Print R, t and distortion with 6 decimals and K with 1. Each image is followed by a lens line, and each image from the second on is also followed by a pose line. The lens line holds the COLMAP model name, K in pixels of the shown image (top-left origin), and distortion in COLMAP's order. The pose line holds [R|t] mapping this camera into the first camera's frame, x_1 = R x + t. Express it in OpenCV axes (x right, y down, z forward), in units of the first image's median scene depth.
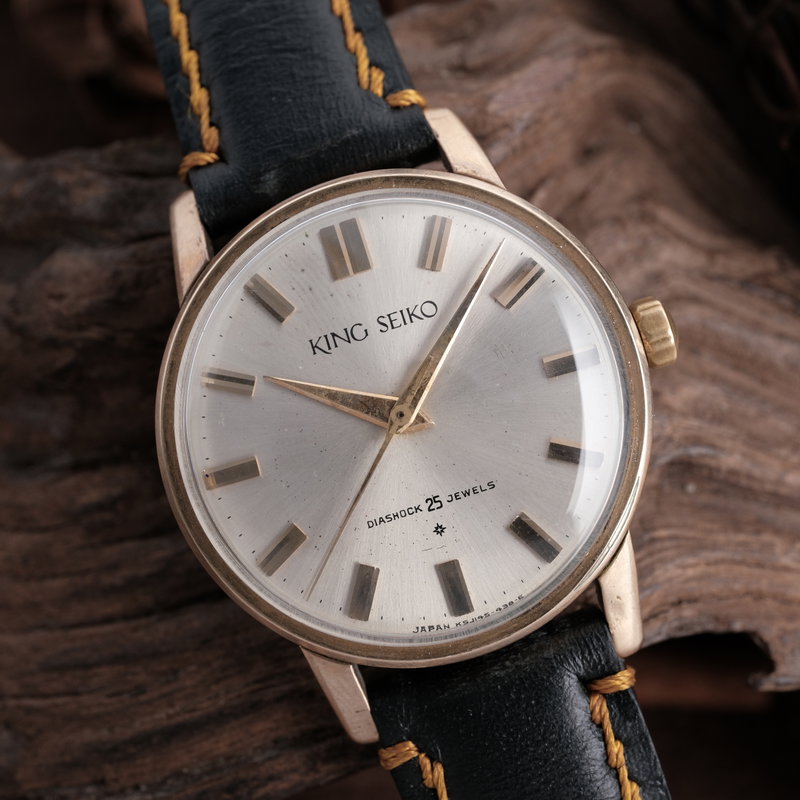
lens RADIAL K [[1479.0, 0, 399.0], [0, 1479.0, 405.3], [0, 0, 1]] dist [0.043289, 0.000000]
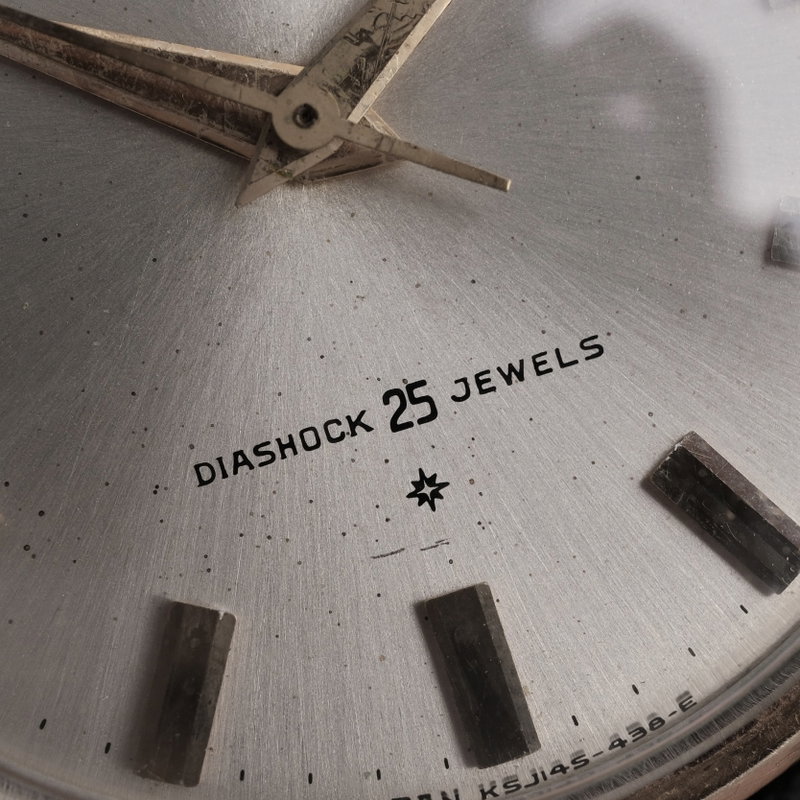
lens RADIAL K [[1479.0, 0, 398.3], [0, 1479.0, 397.8], [0, 0, 1]] dist [0.043289, 0.000000]
pose [[0.995740, 0.000586, 0.092202, -0.007713], [-0.003802, 0.999390, 0.034706, 0.053796], [-0.092125, -0.034908, 0.995135, 0.689508]]
